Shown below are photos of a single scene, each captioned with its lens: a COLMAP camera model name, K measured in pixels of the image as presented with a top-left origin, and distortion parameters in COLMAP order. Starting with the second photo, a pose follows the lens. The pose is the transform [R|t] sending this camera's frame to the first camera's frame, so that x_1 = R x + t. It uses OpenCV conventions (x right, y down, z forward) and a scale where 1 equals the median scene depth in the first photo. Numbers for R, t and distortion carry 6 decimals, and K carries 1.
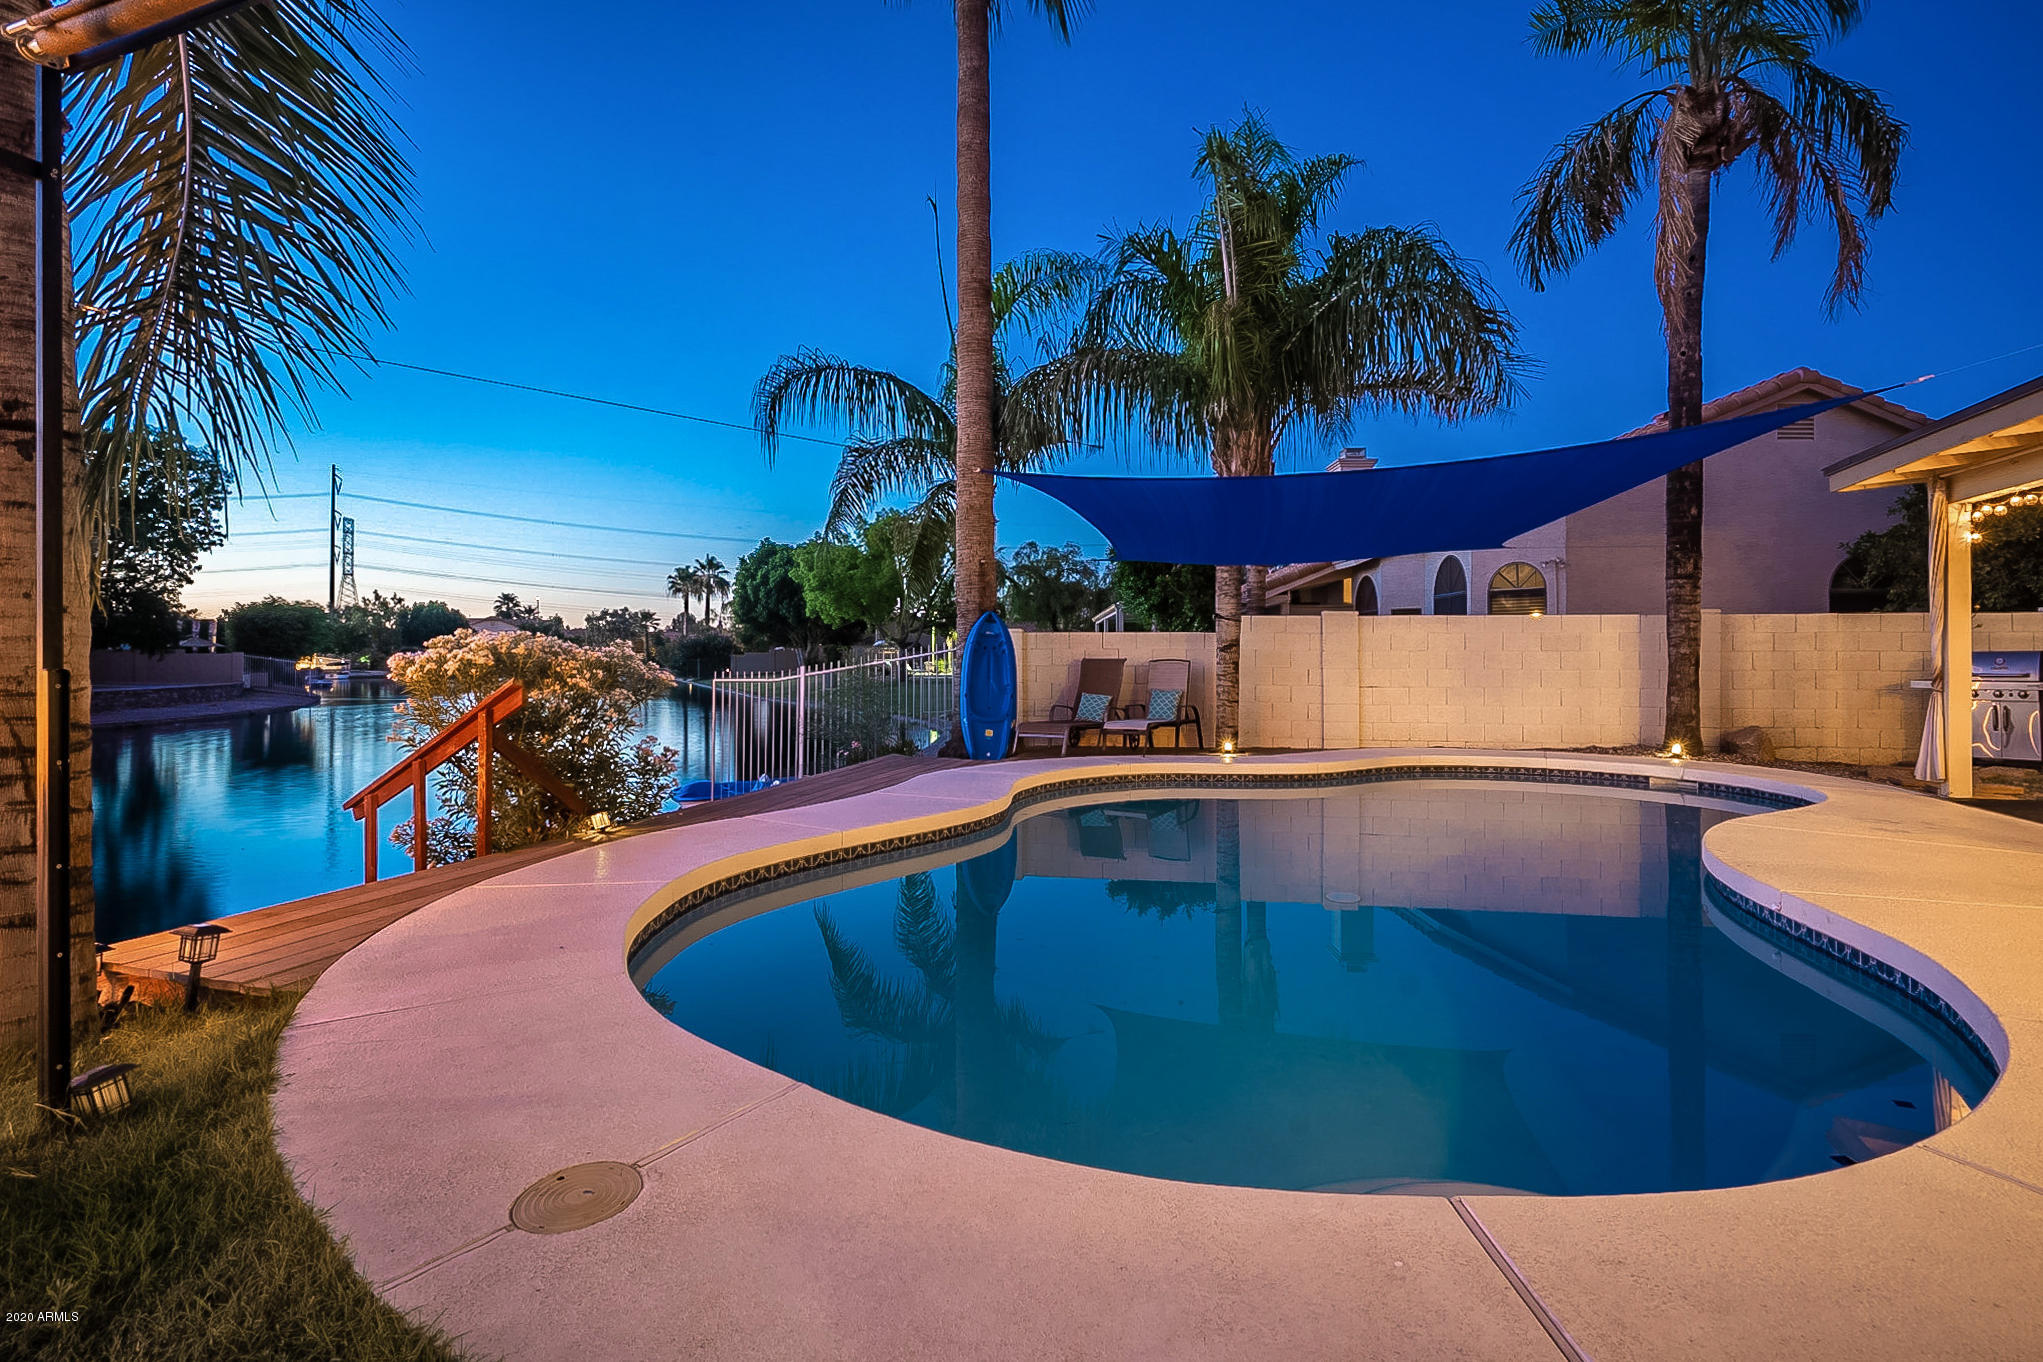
lens RADIAL K [[935.8, 0, 1044.8], [0, 935.8, 649.6], [0, 0, 1]] dist [-0.003005, -0.002410]
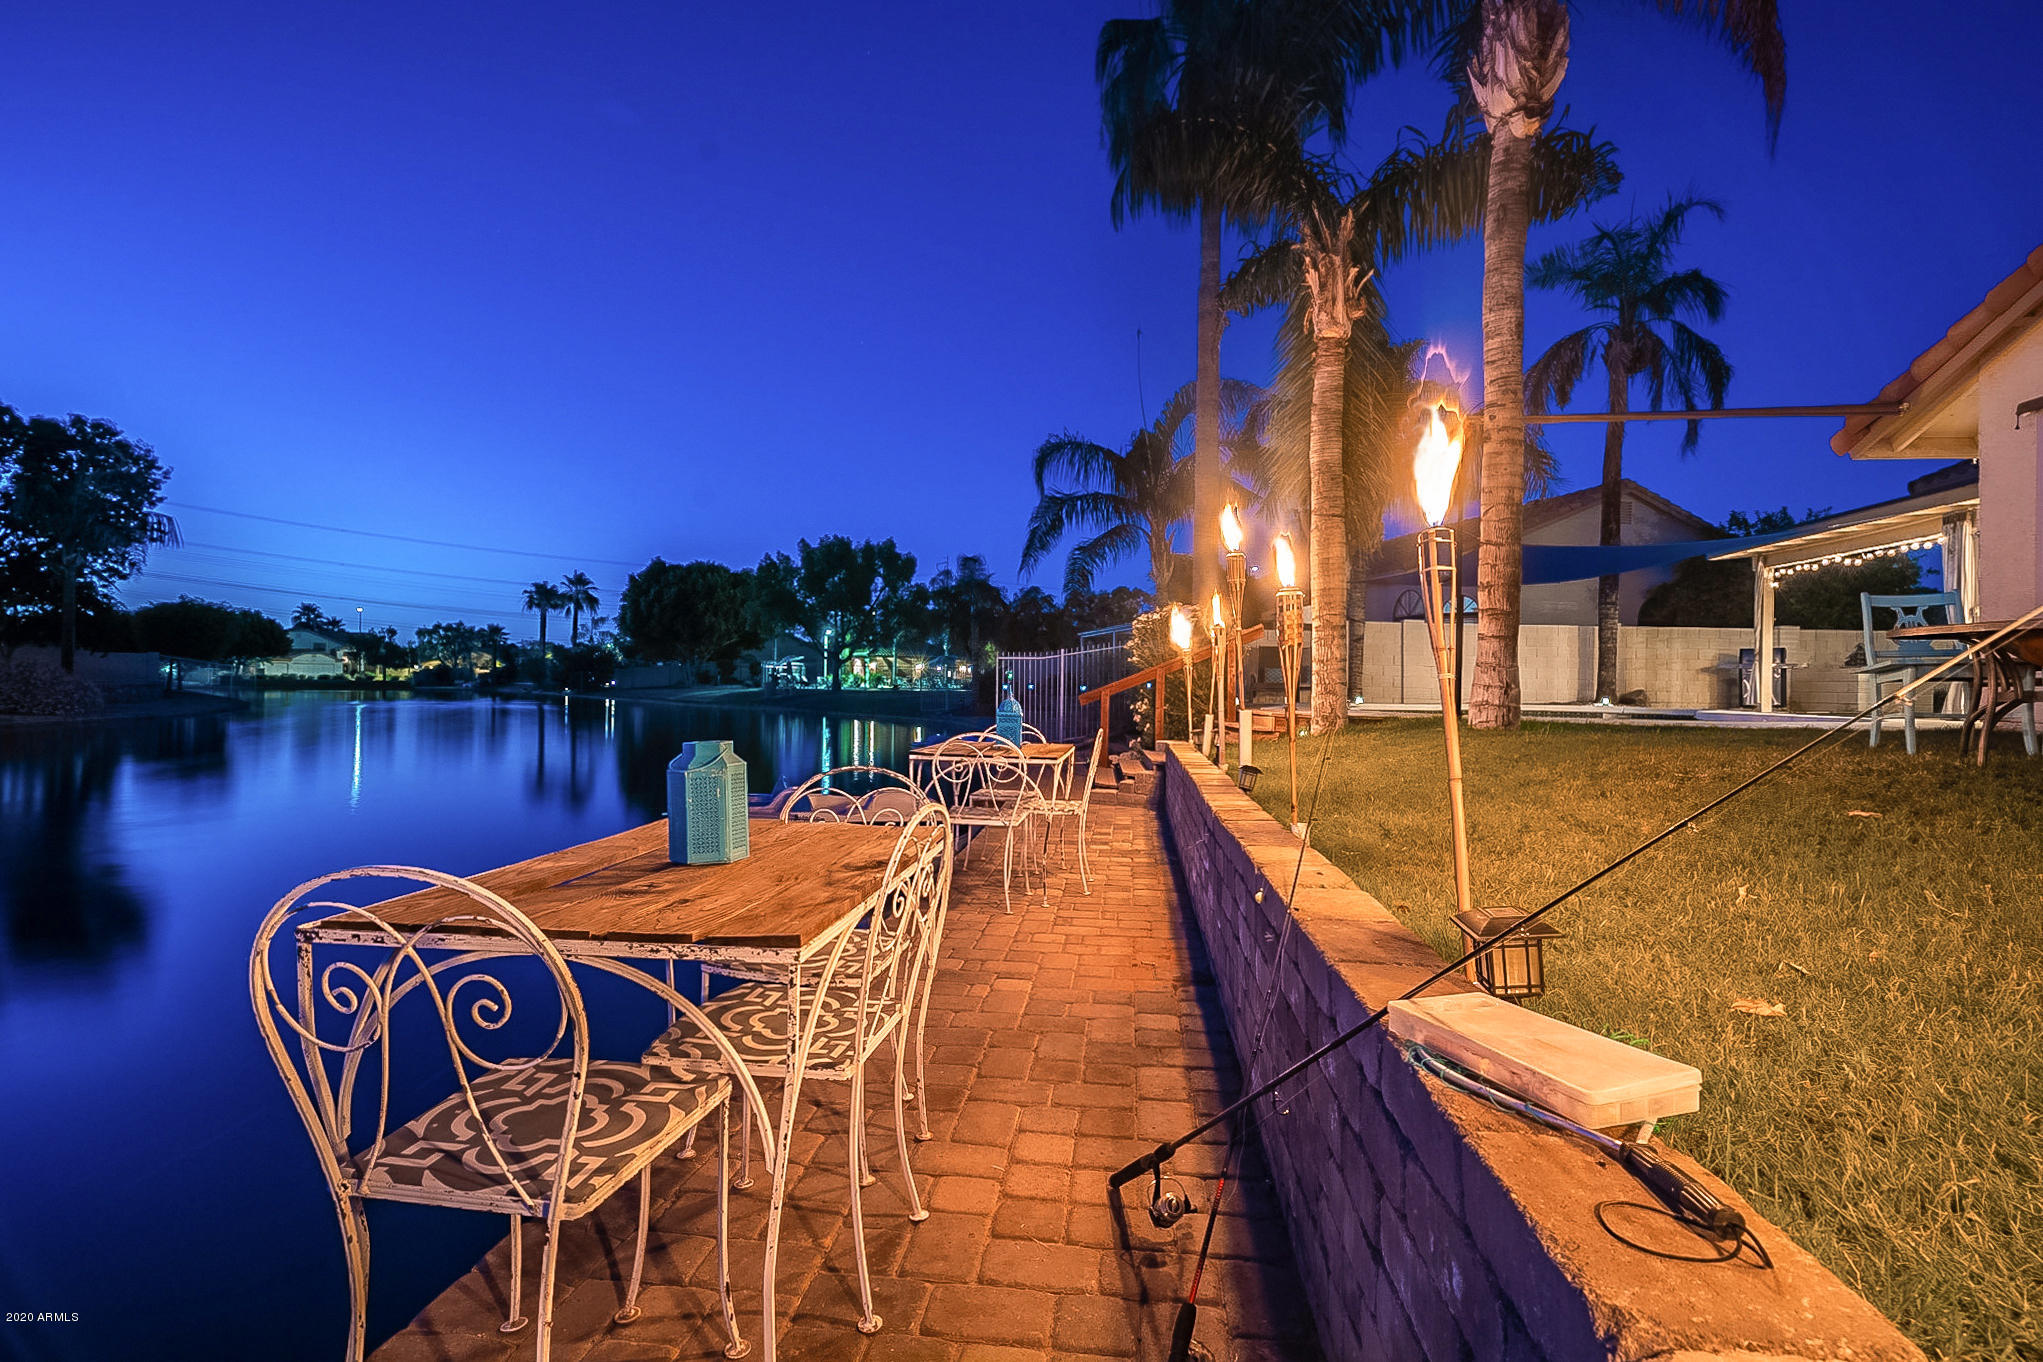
lens RADIAL K [[935.8, 0, 1003.4], [0, 935.8, 689.3], [0, 0, 1]] dist [-0.003005, -0.002410]
pose [[0.977853, 0.011022, 0.209005, -0.786250], [-0.012786, 0.999893, 0.007093, 0.083909], [-0.208904, -0.009608, 0.977889, -0.475816]]
